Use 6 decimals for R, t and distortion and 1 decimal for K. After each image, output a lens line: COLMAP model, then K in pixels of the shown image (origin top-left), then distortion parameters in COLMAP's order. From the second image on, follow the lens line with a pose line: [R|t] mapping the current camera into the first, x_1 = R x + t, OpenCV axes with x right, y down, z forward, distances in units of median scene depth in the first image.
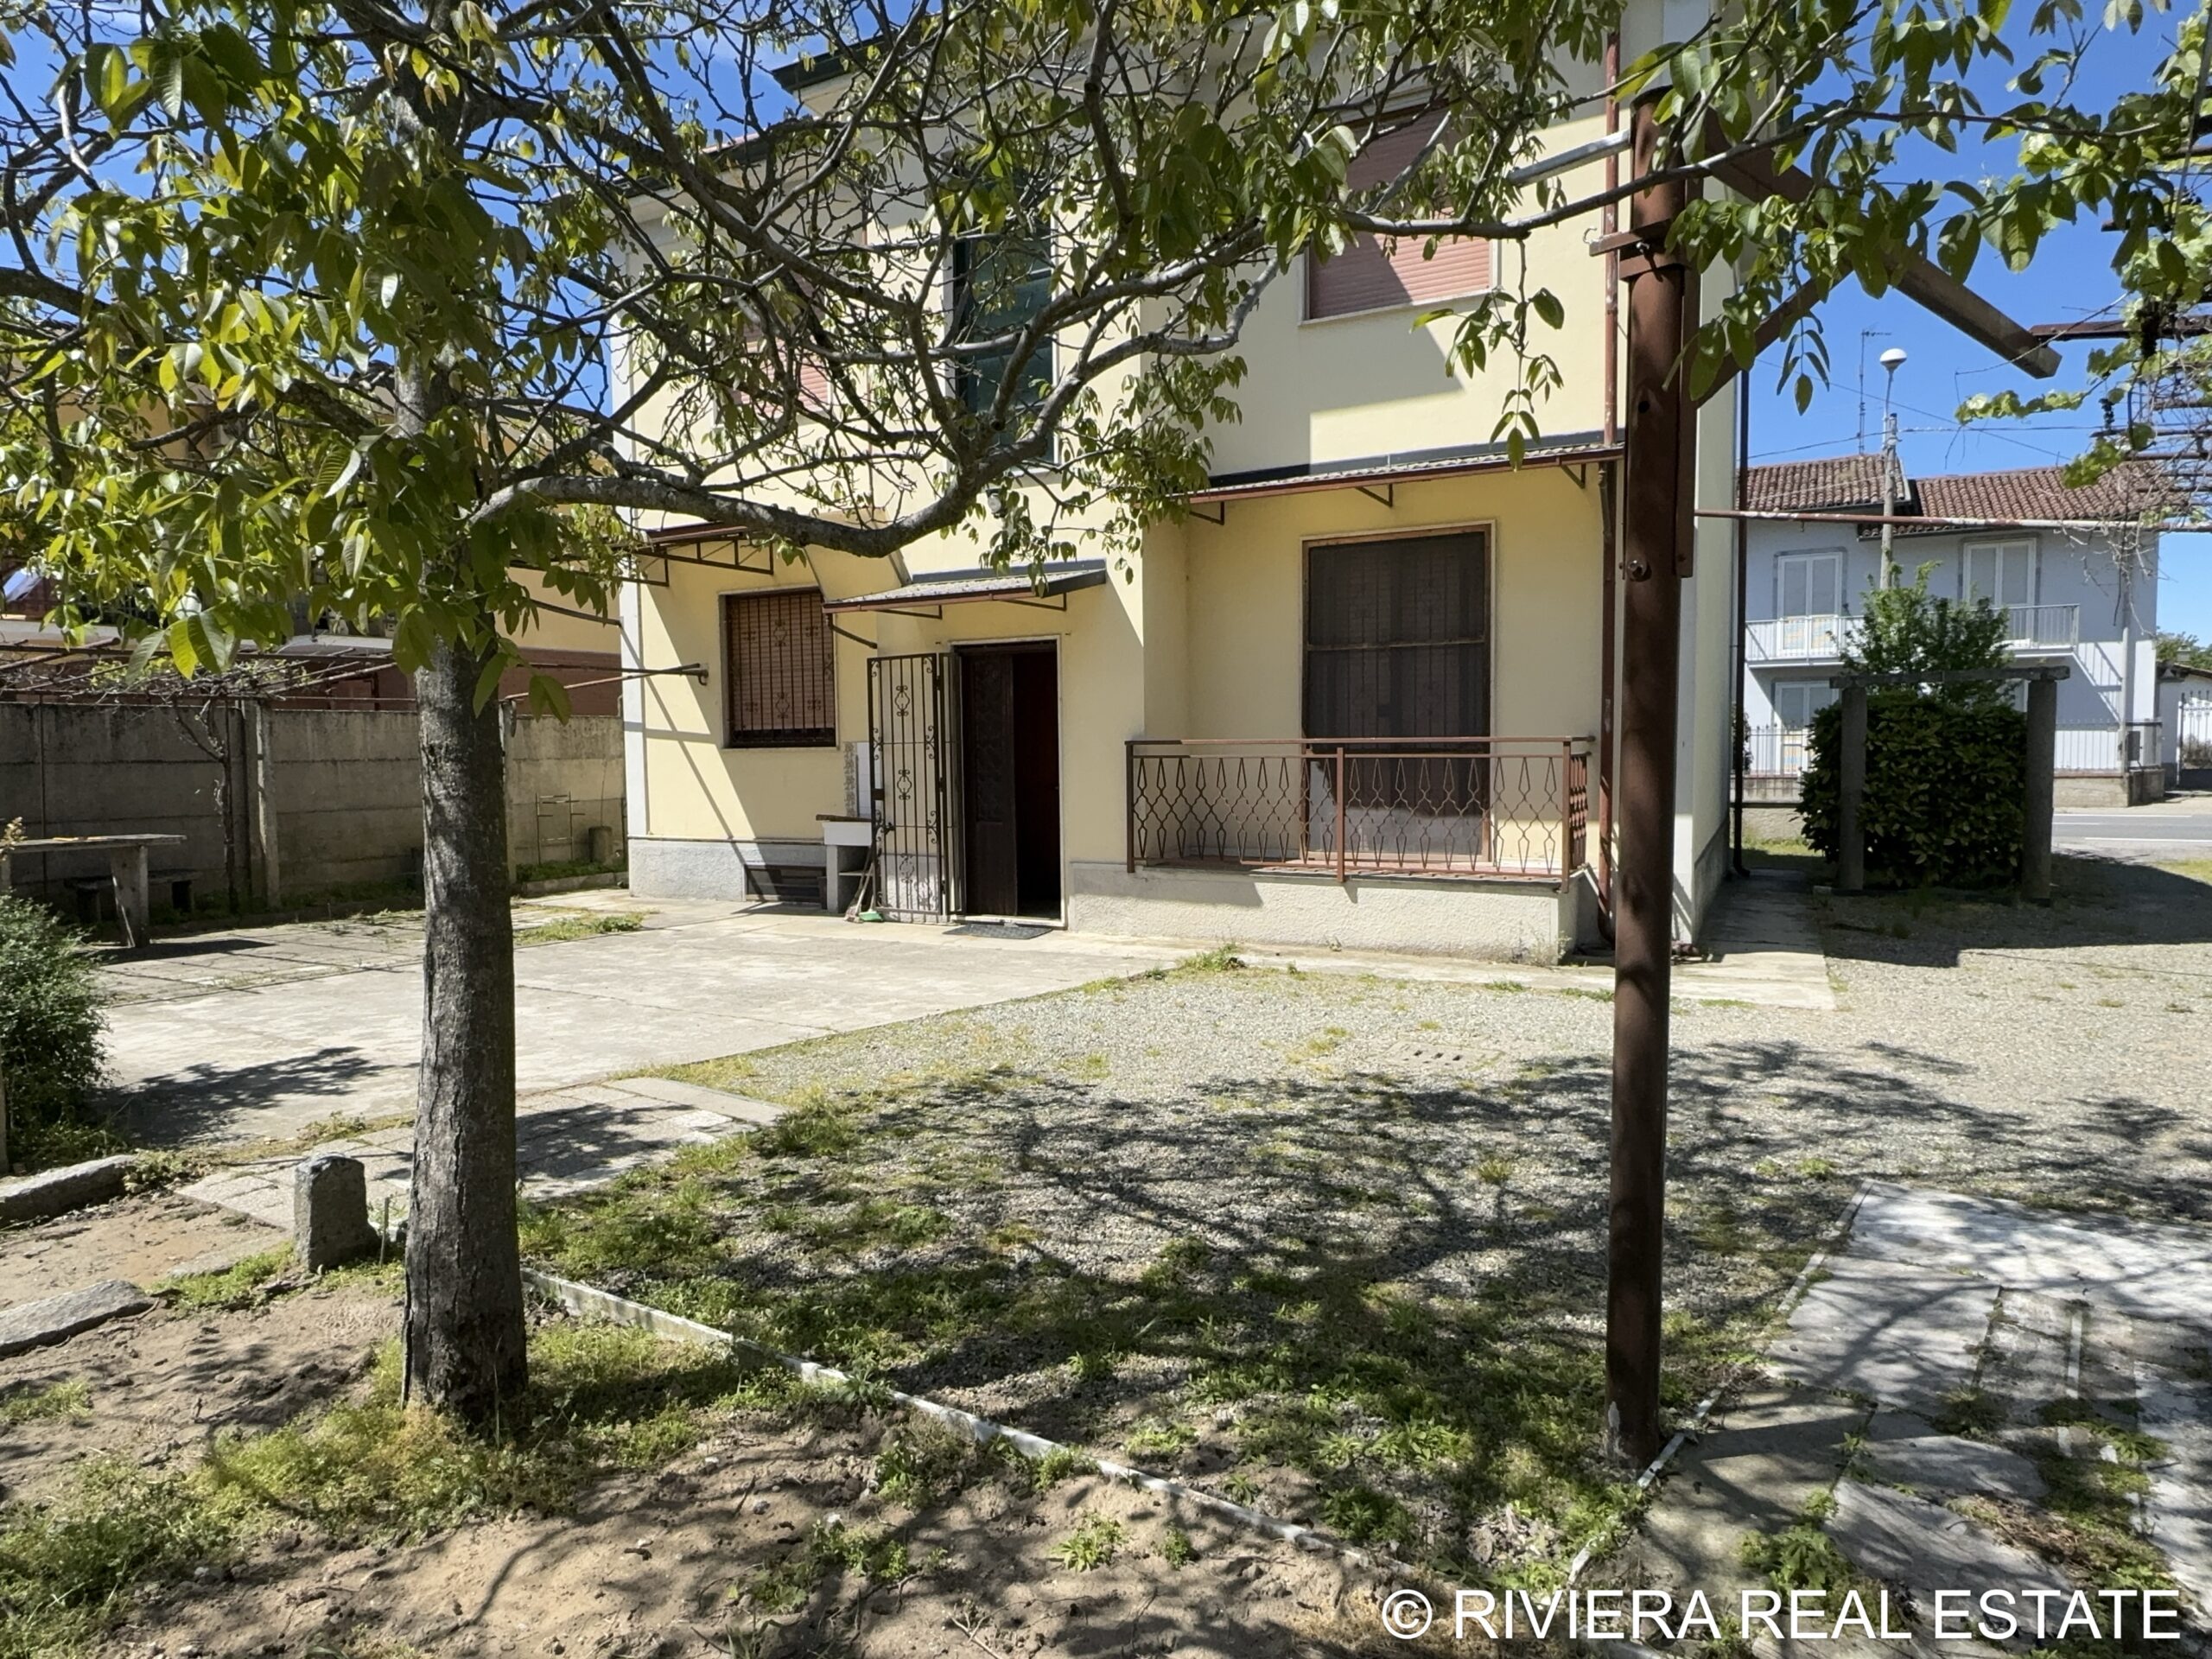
lens RADIAL K [[1302.2, 0, 1106.0], [0, 1302.2, 829.5], [0, 0, 1]] dist [0.003660, 0.002317]
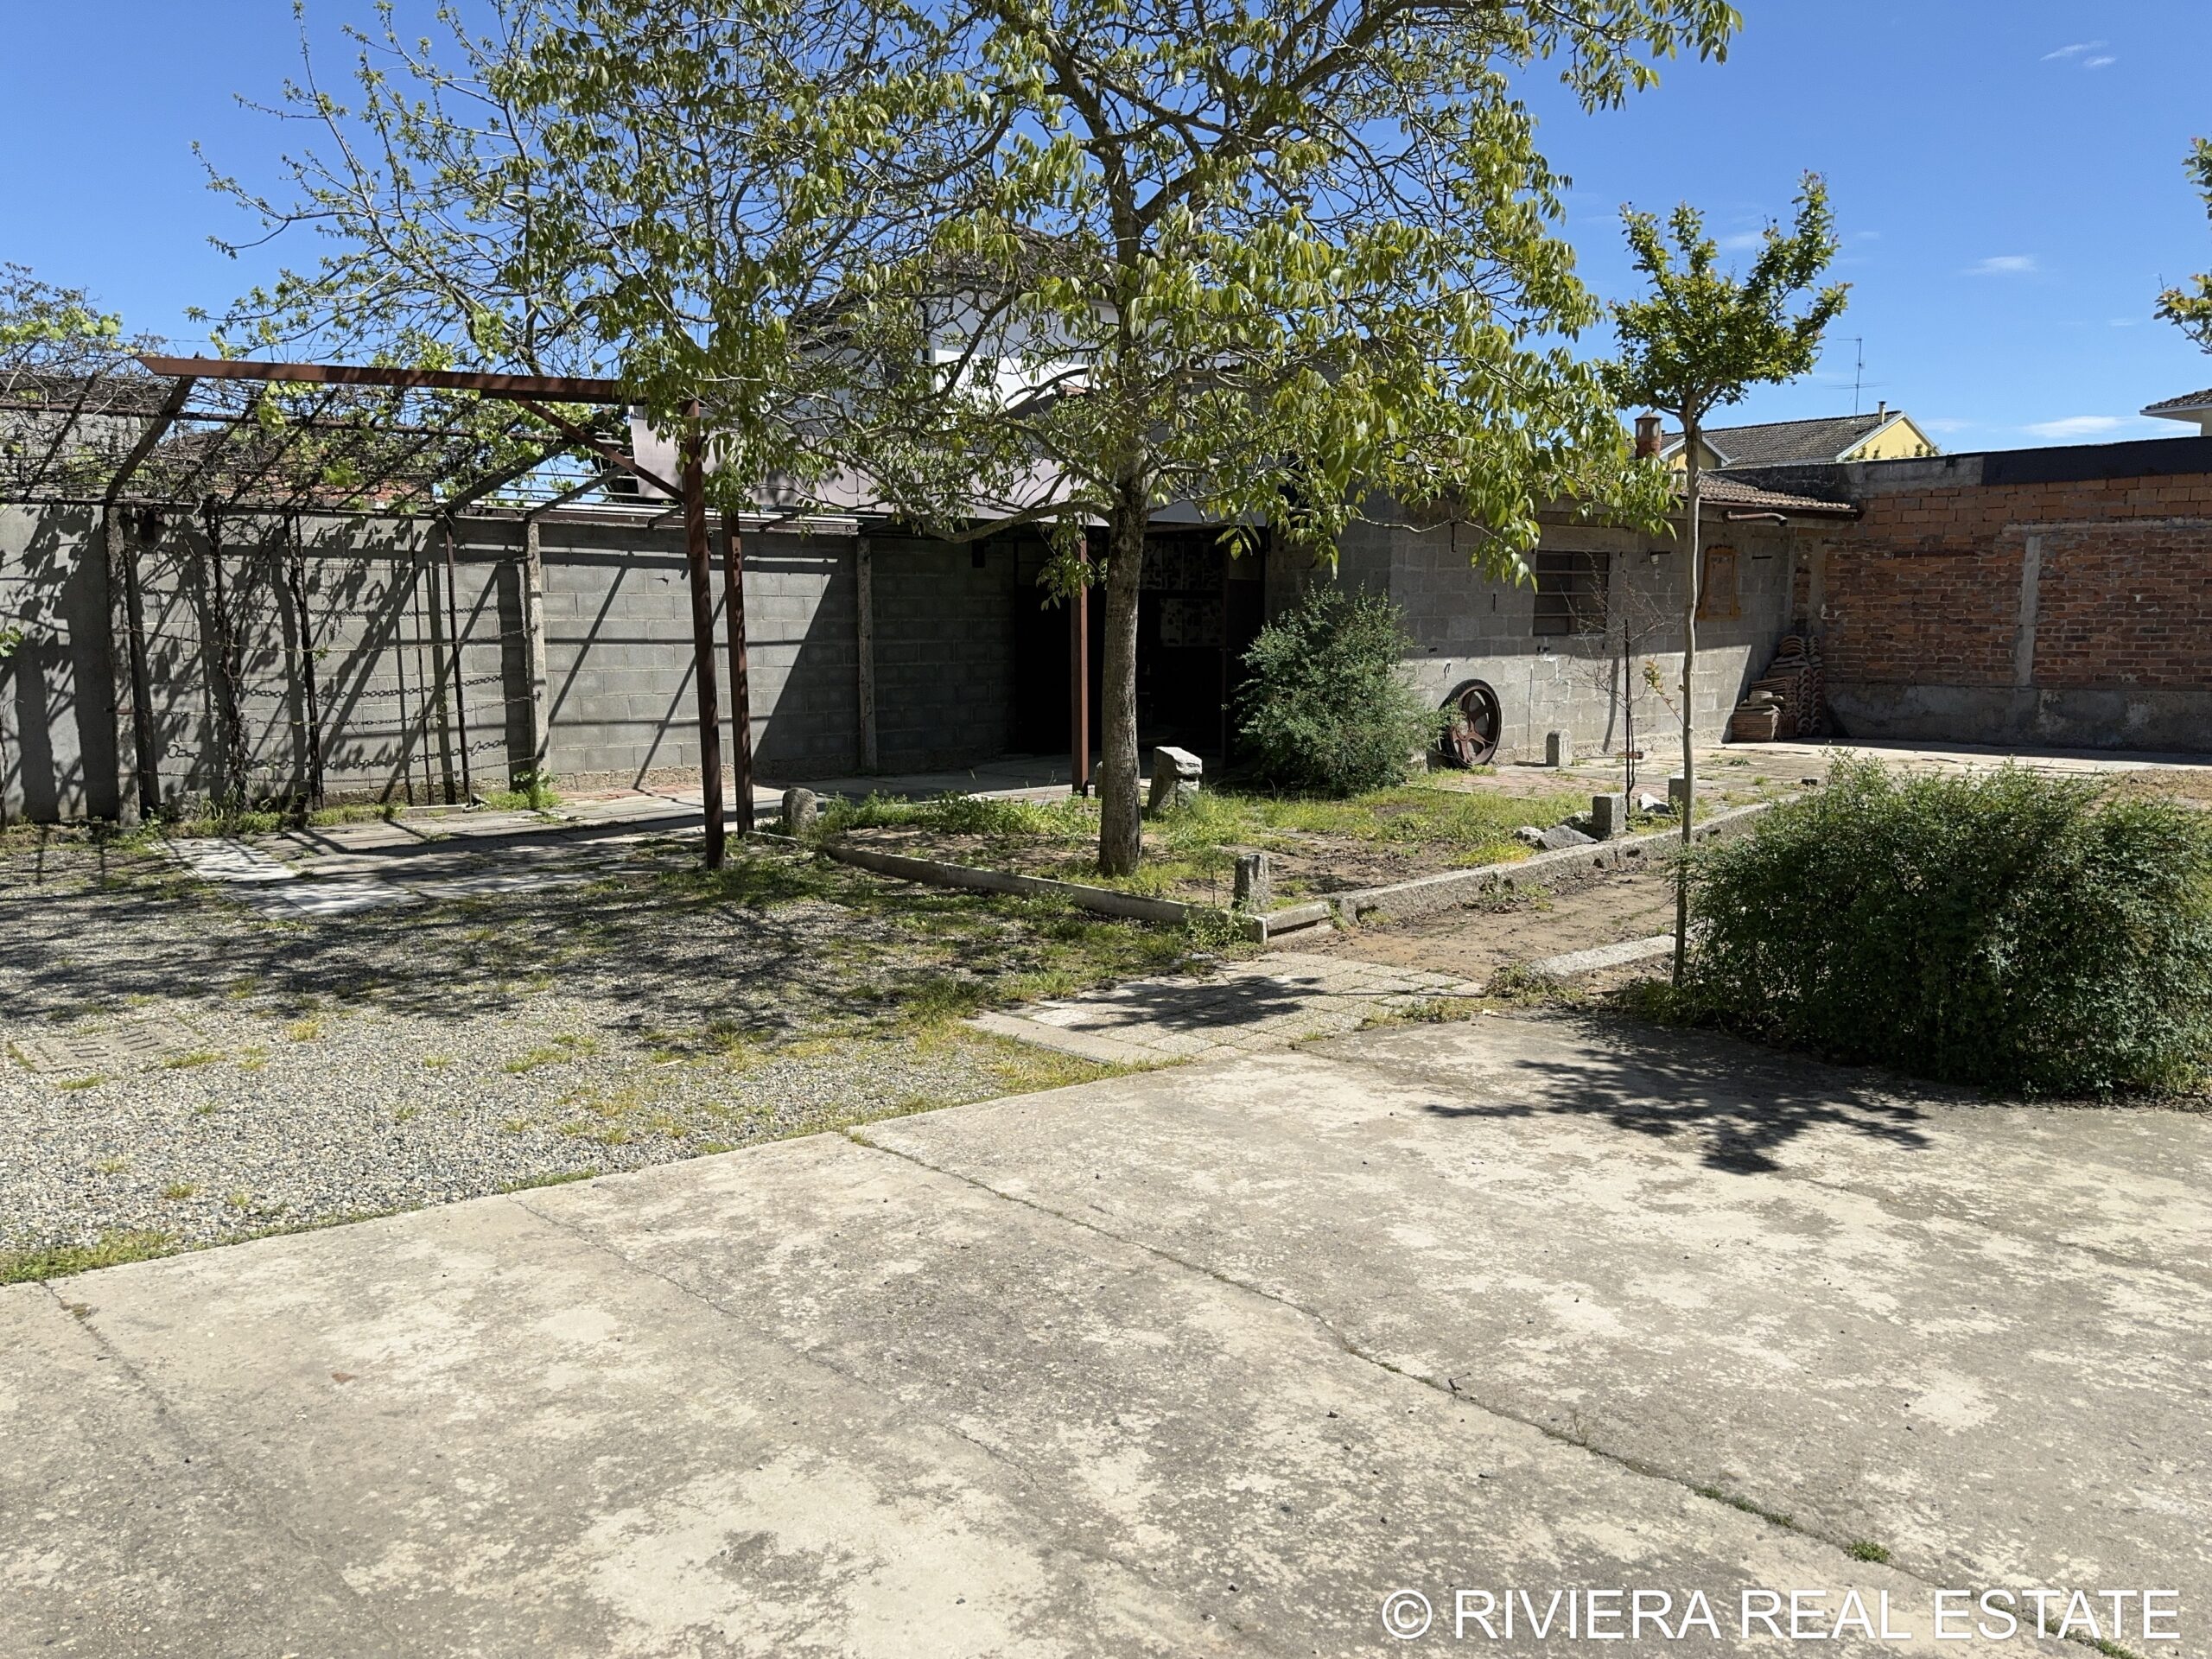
lens RADIAL K [[1529.0, 0, 1104.9], [0, 1529.0, 846.1], [0, 0, 1]] dist [0.165550, -0.302432]
pose [[-0.977046, -0.014675, 0.212521, -0.616000], [0.030550, 0.977660, 0.207959, -0.128339], [-0.210825, 0.209678, -0.954771, 2.161738]]
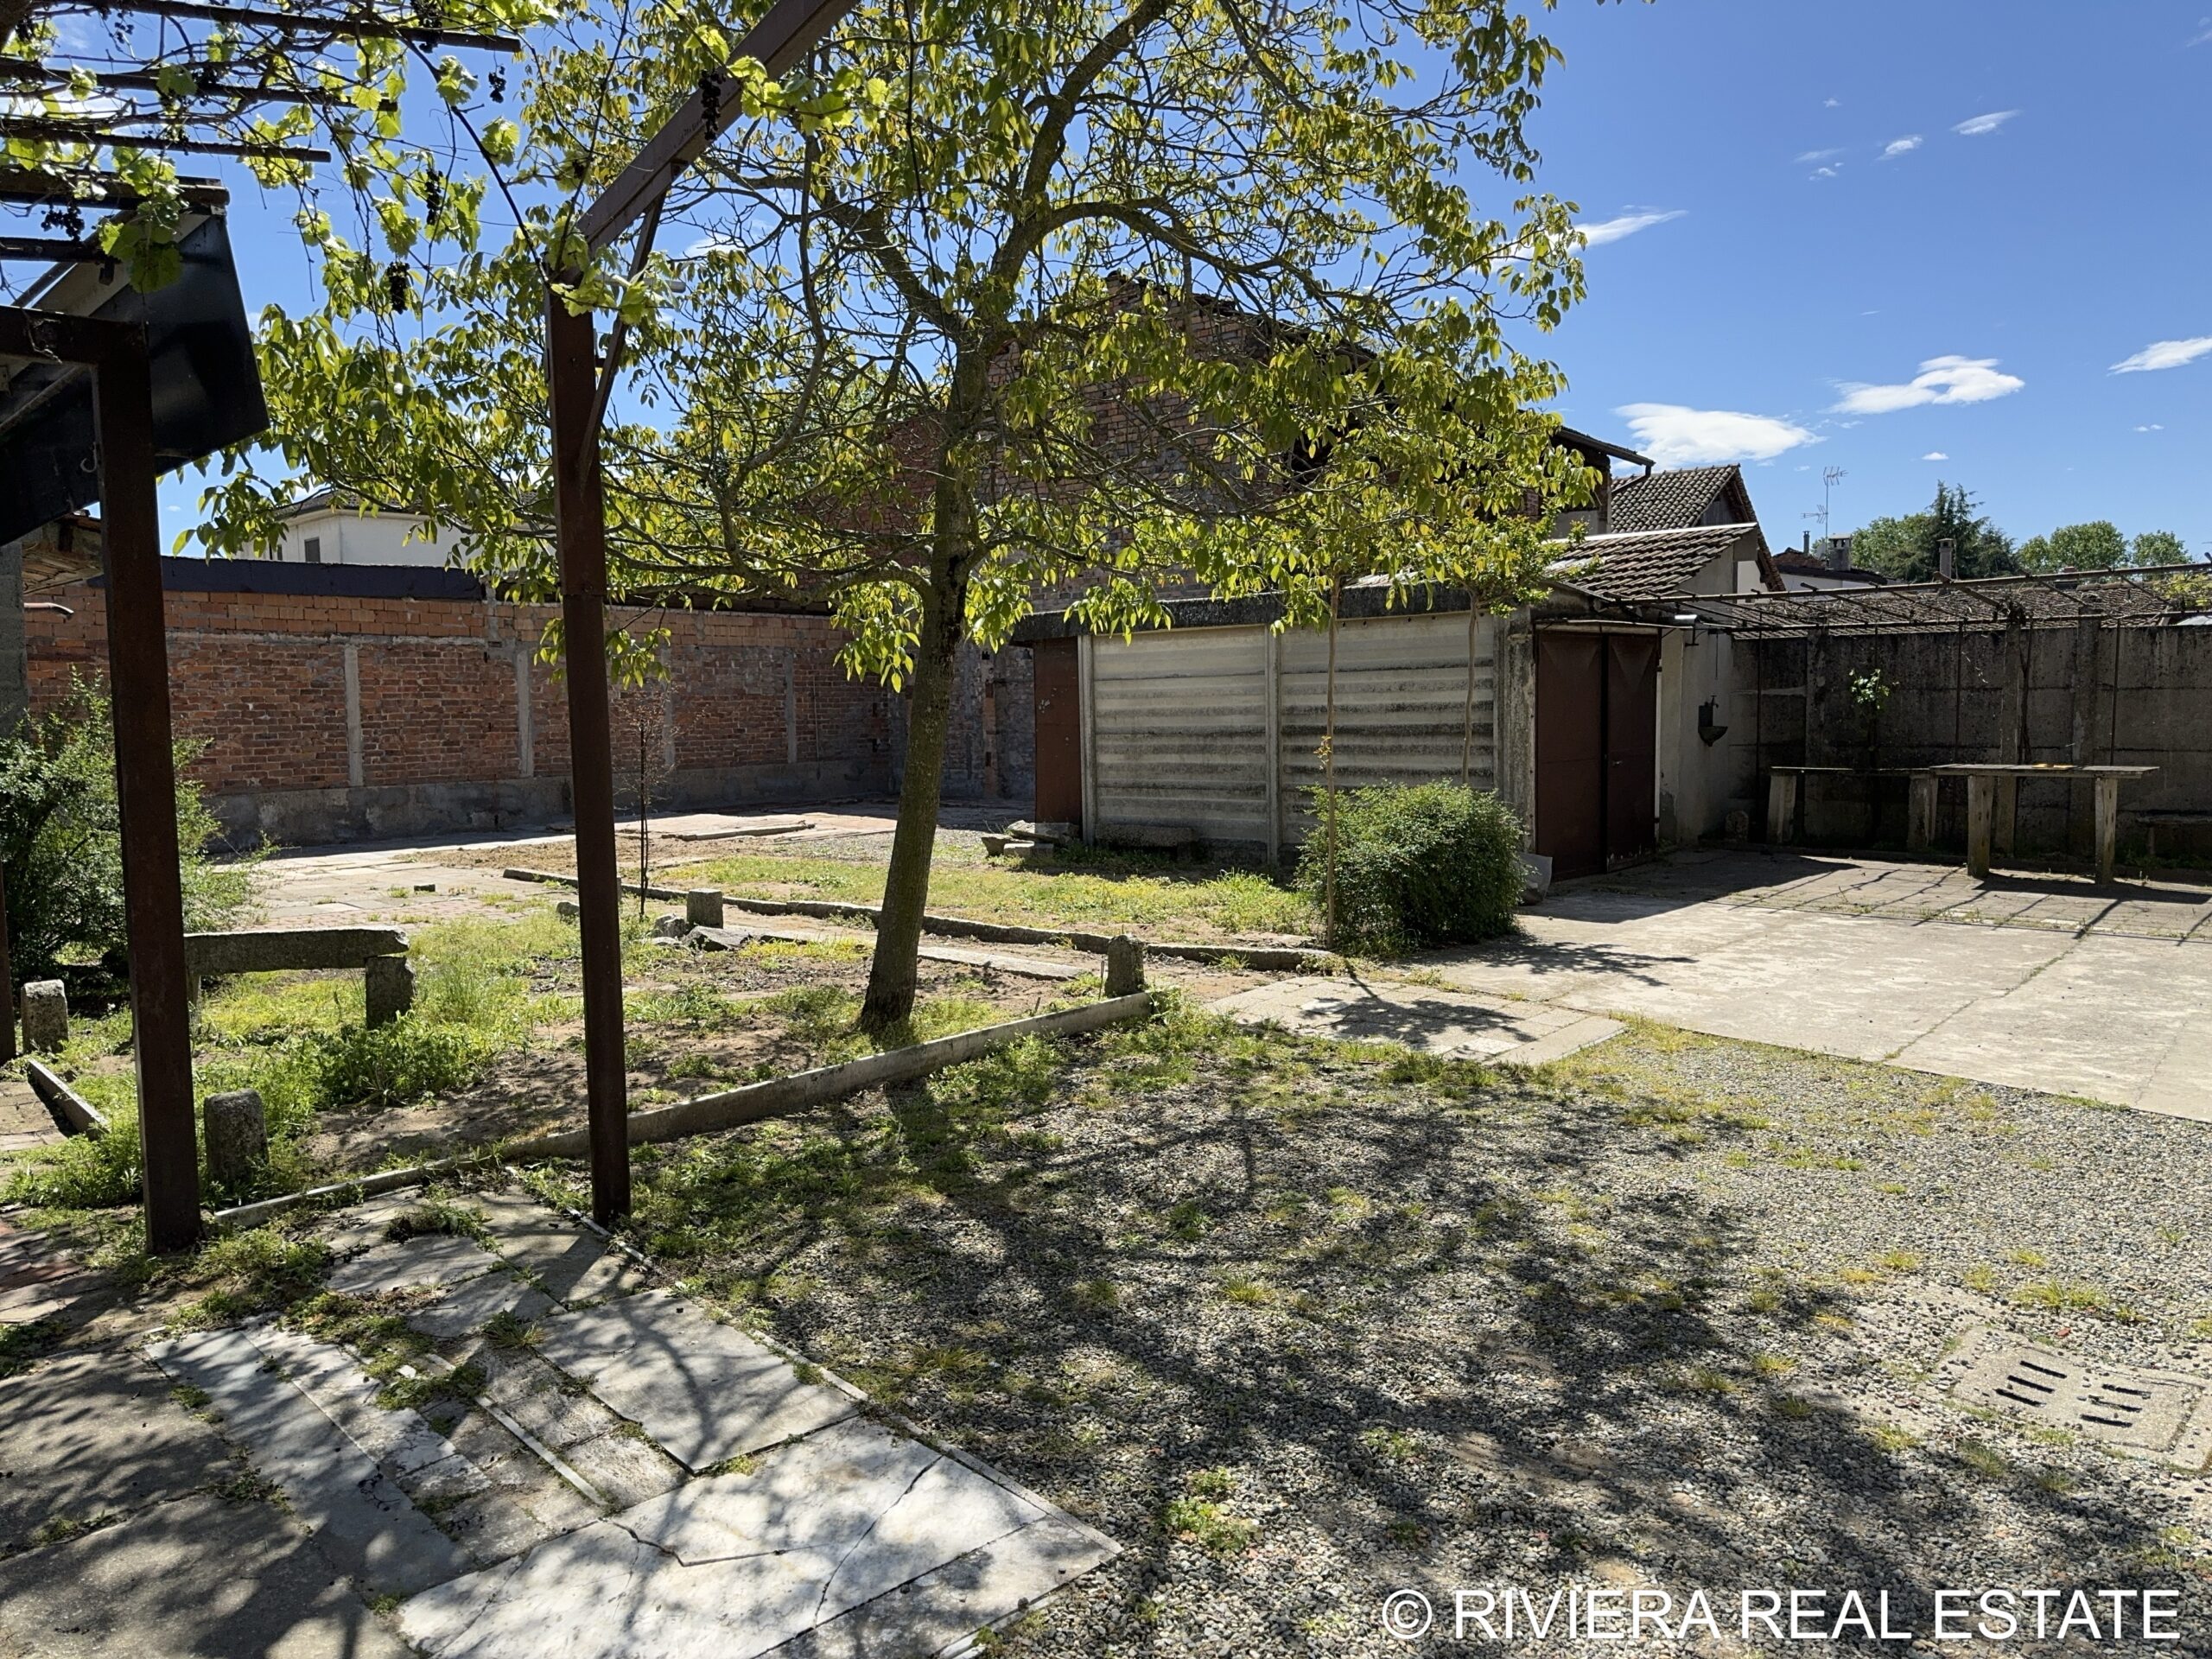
lens RADIAL K [[1538.4, 0, 1106.0], [0, 1538.4, 829.5], [0, 0, 1]] dist [0.145718, -0.185967]
pose [[-0.159829, 0.093796, -0.982679, 1.038993], [-0.044403, 0.993785, 0.102078, -0.072202], [0.986146, 0.059949, -0.154671, 0.944675]]
